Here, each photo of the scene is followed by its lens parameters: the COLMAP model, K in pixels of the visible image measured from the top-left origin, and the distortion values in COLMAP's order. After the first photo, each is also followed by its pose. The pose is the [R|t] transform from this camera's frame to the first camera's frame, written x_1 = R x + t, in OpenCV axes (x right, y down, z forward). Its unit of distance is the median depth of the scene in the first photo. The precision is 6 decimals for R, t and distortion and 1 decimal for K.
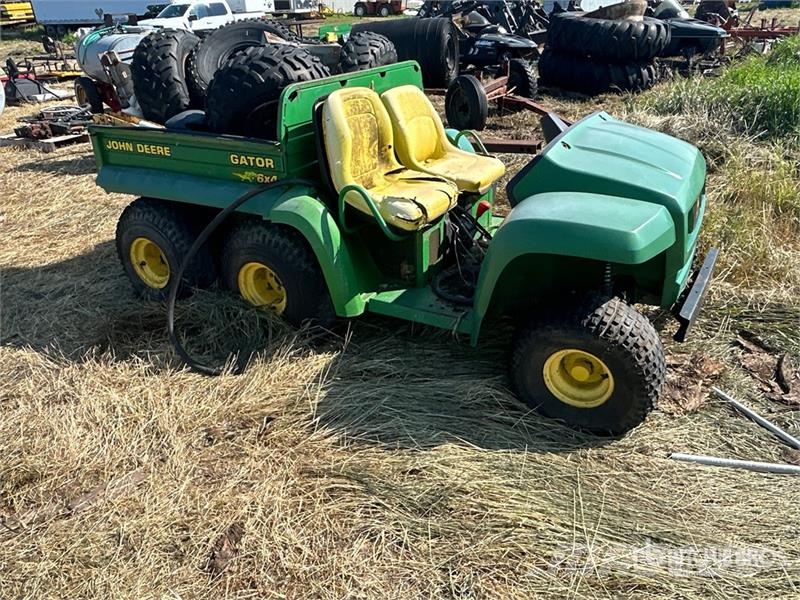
lens RADIAL K [[609.2, 0, 400.0], [0, 609.2, 300.0], [0, 0, 1]] dist [-0.004015, -0.005961]
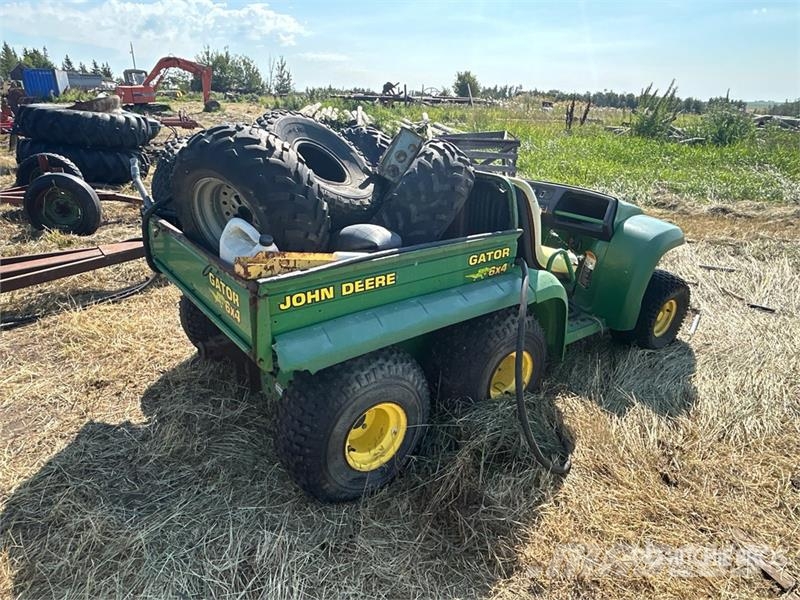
lens RADIAL K [[507.2, 0, 400.0], [0, 507.2, 300.0], [0, 0, 1]] dist [-0.005795, 0.001019]
pose [[0.401039, -0.305490, 0.863622, -0.907084], [0.369788, 0.916518, 0.152482, -0.301925], [-0.838108, 0.258206, 0.480526, 0.662532]]
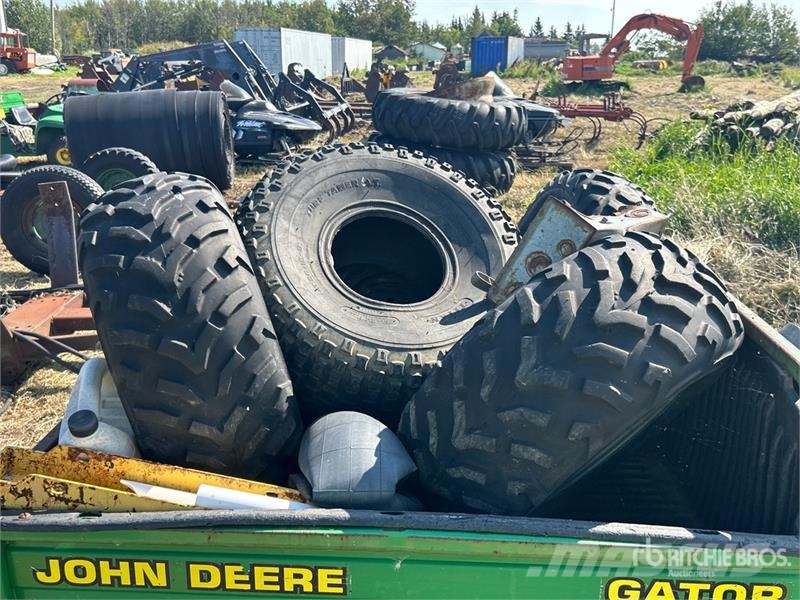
lens RADIAL K [[784.8, 0, 400.0], [0, 784.8, 300.0], [0, 0, 1]] dist [0.014357, -0.004600]
pose [[0.896817, -0.096843, 0.431672, -0.490219], [0.164987, 0.978567, -0.123232, -0.316226], [-0.410486, 0.181736, 0.893573, 0.581949]]
